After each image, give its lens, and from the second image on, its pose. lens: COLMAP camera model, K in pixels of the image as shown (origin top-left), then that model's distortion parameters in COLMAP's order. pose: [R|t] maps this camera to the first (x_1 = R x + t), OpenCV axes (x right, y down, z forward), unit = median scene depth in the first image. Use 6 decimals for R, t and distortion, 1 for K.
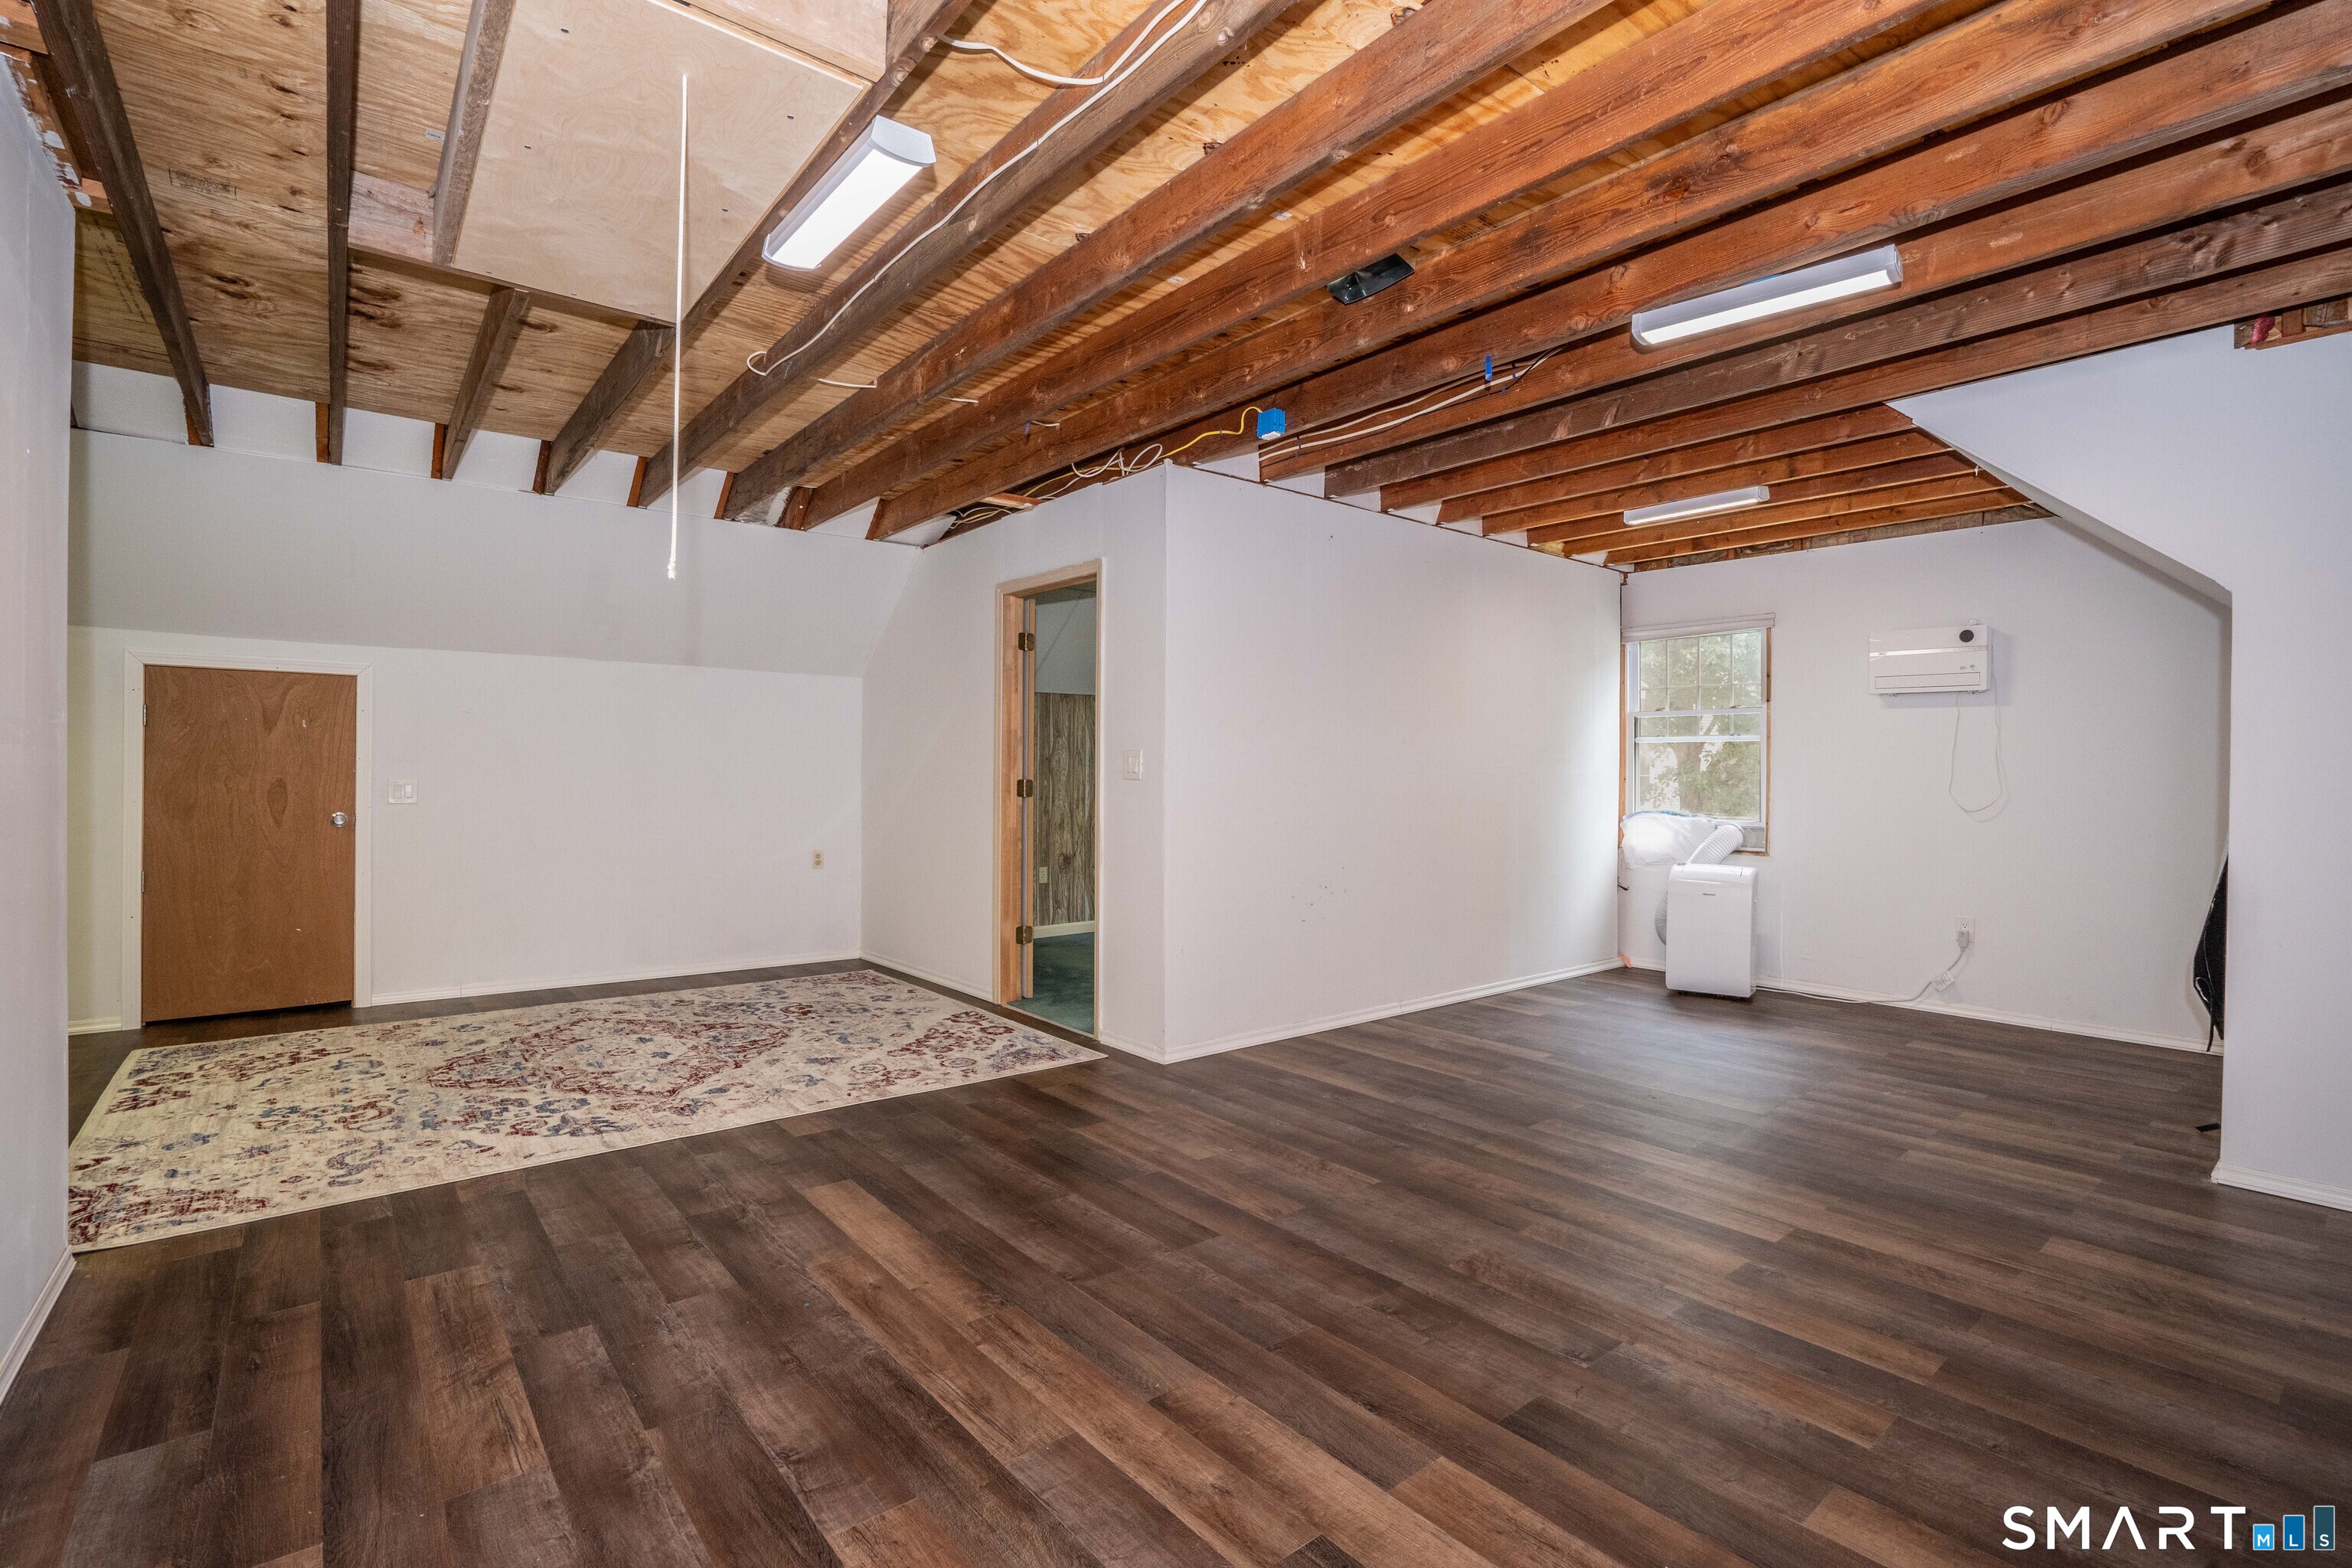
lens RADIAL K [[1079.4, 0, 1170.2], [0, 1079.4, 778.8], [0, 0, 1]] dist [-0.034589, 0.004660]
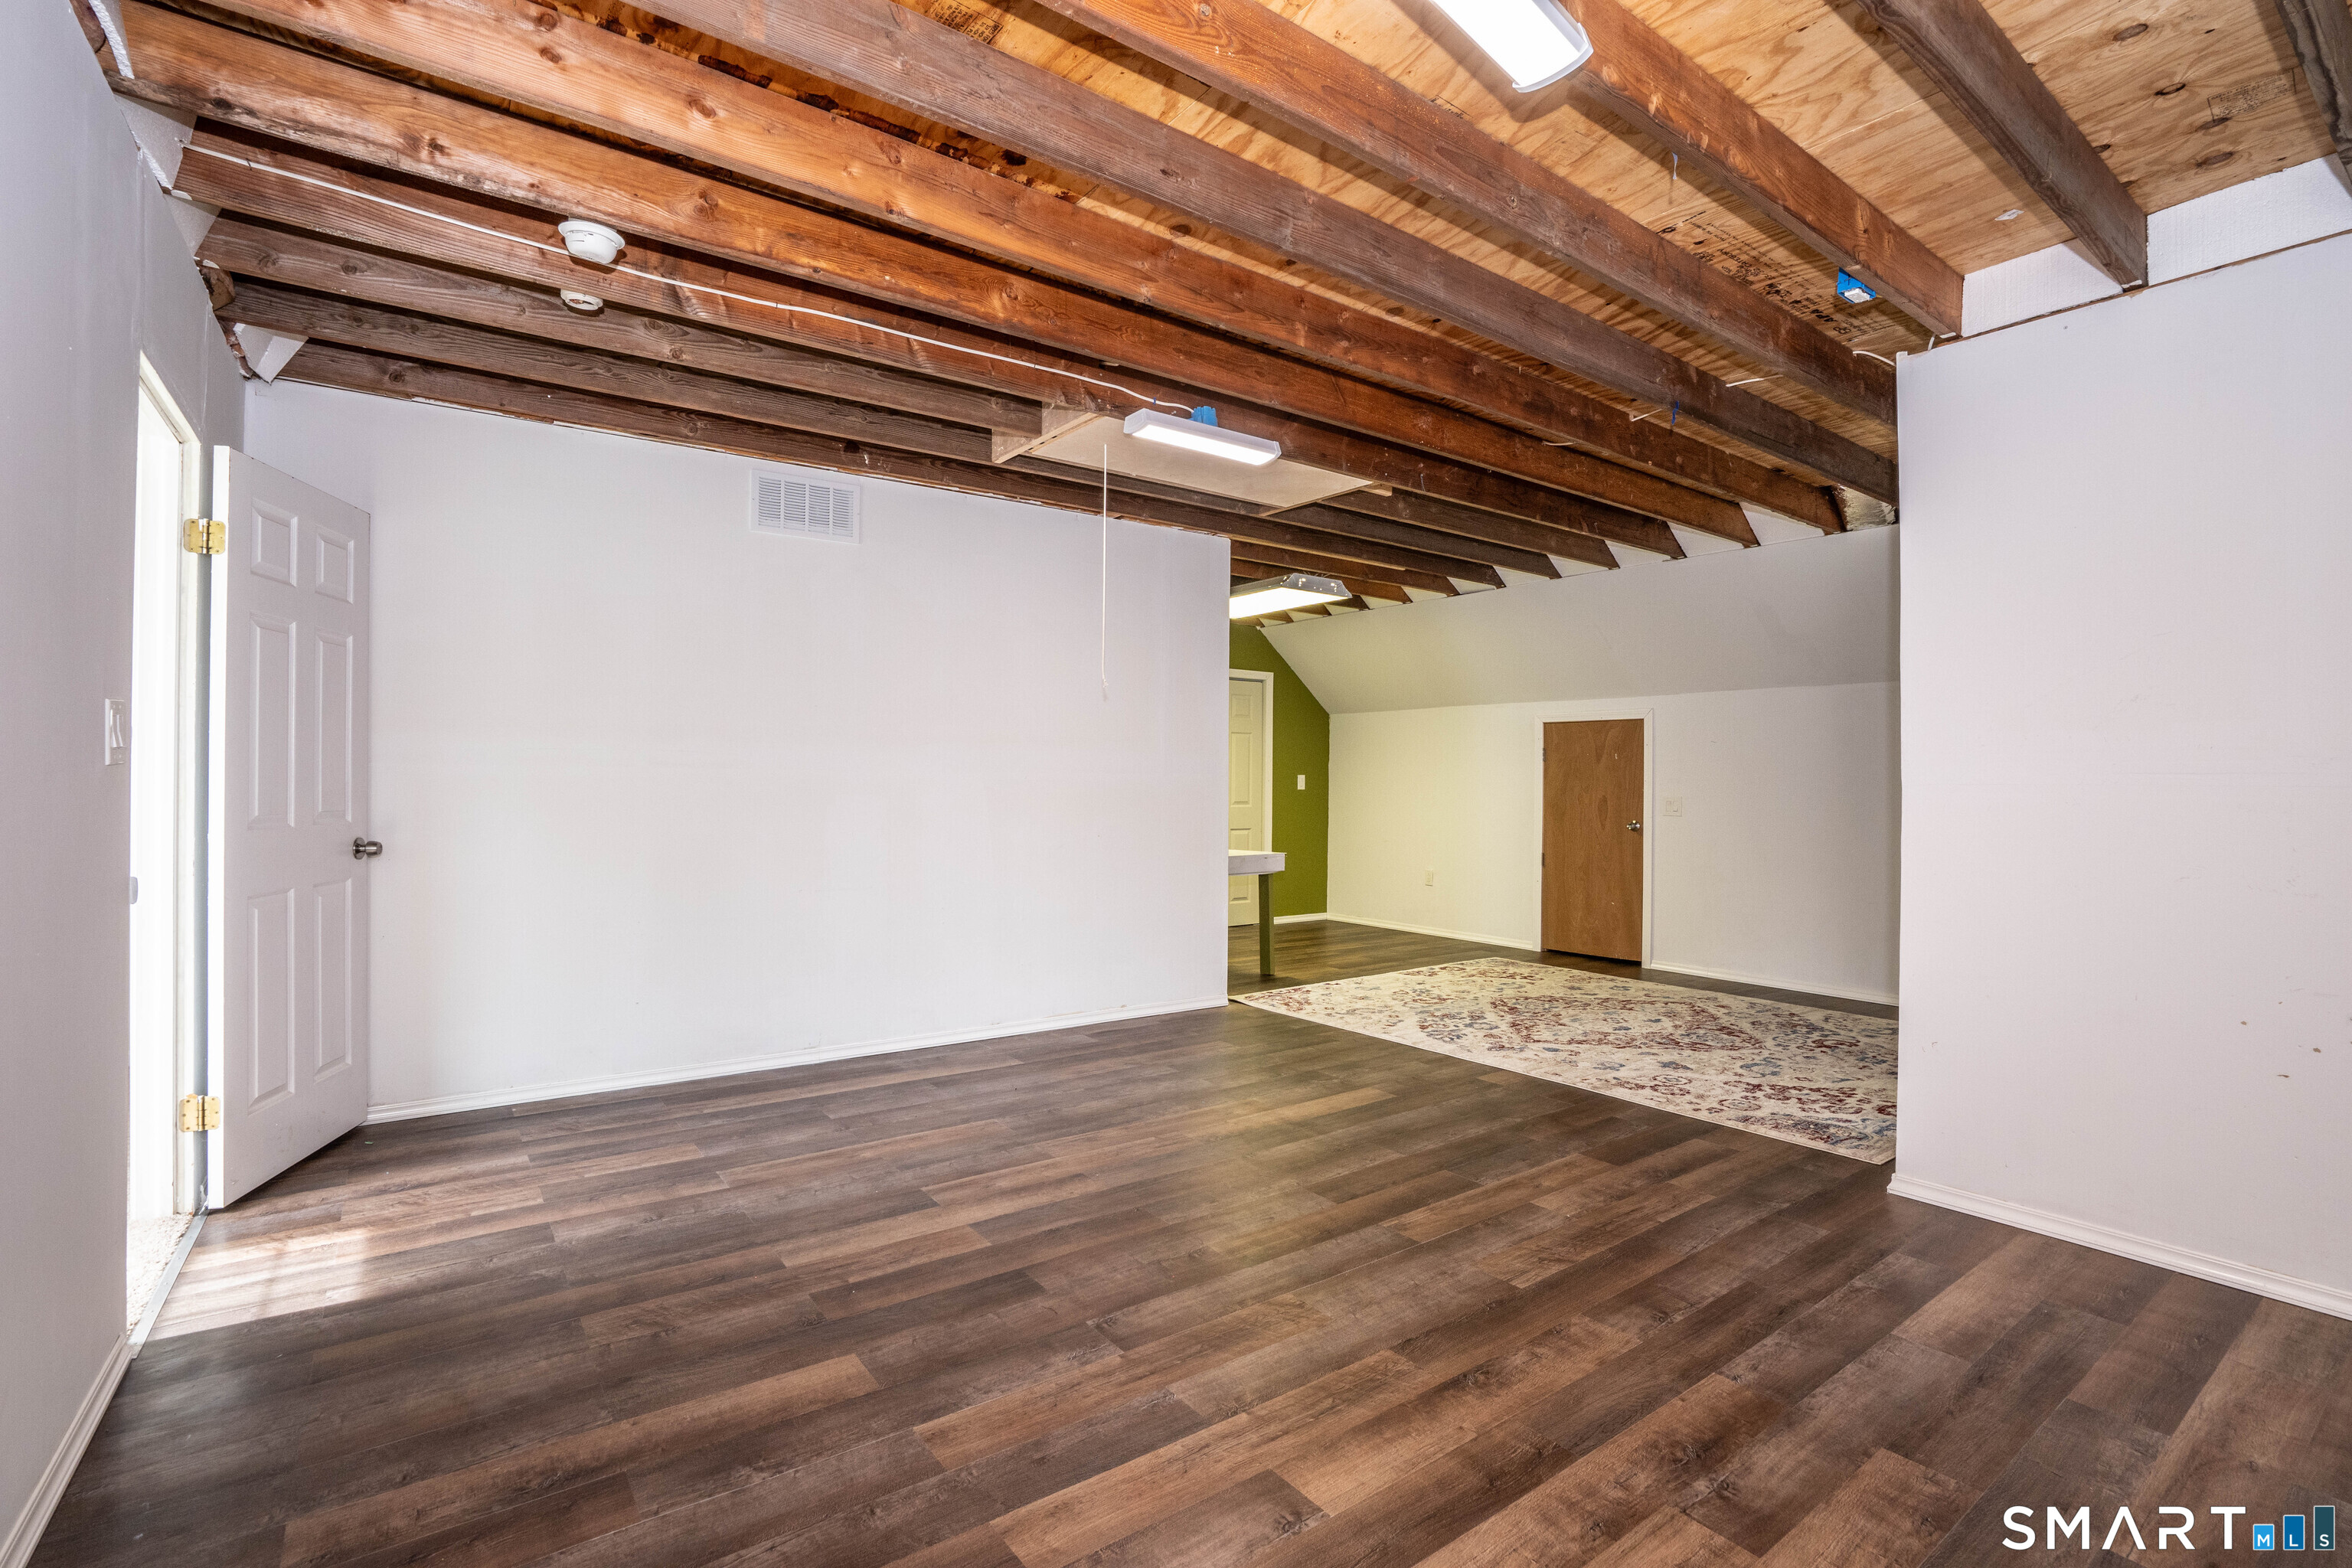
lens RADIAL K [[1079.4, 0, 1171.3], [0, 1079.4, 787.7], [0, 0, 1]] dist [-0.034589, 0.004660]
pose [[-0.068368, -0.010043, -0.997610, 0.879806], [-0.008739, 0.999917, -0.009467, 0.008612], [0.997622, 0.008071, -0.068450, 0.685638]]
